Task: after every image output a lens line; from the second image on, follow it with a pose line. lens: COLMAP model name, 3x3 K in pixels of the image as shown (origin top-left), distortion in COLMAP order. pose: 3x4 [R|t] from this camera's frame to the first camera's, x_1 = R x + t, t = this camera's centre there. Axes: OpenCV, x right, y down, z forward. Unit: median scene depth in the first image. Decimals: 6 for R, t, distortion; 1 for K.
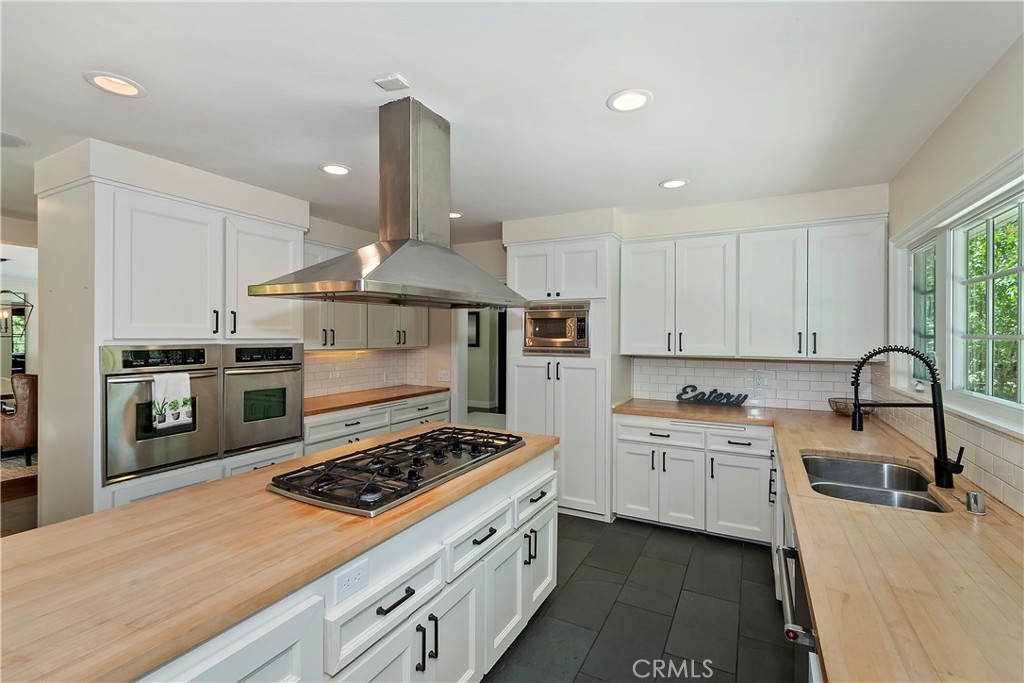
lens RADIAL K [[466.0, 0, 516.9], [0, 466.0, 346.7], [0, 0, 1]] dist [0.004041, 0.000489]
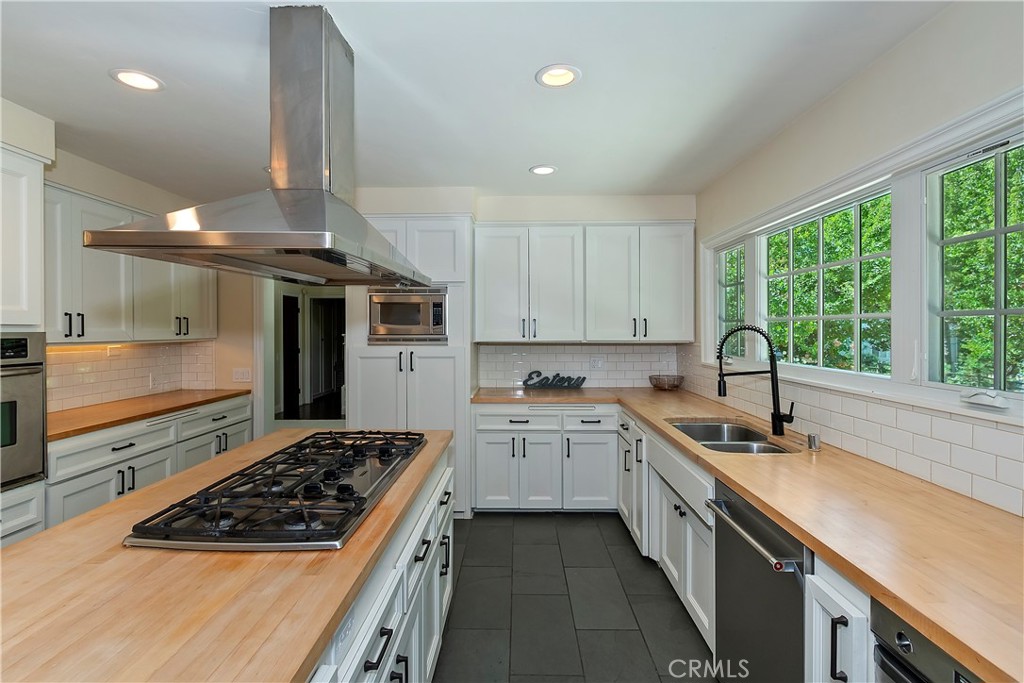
lens RADIAL K [[492.0, 0, 512.0], [0, 492.0, 341.5], [0, 0, 1]] dist [0.016723, -0.017894]
pose [[0.888245, -0.017150, 0.459049, -0.189799], [0.016892, 0.999846, 0.004669, 0.013602], [-0.459059, 0.003607, 0.888399, 0.071279]]
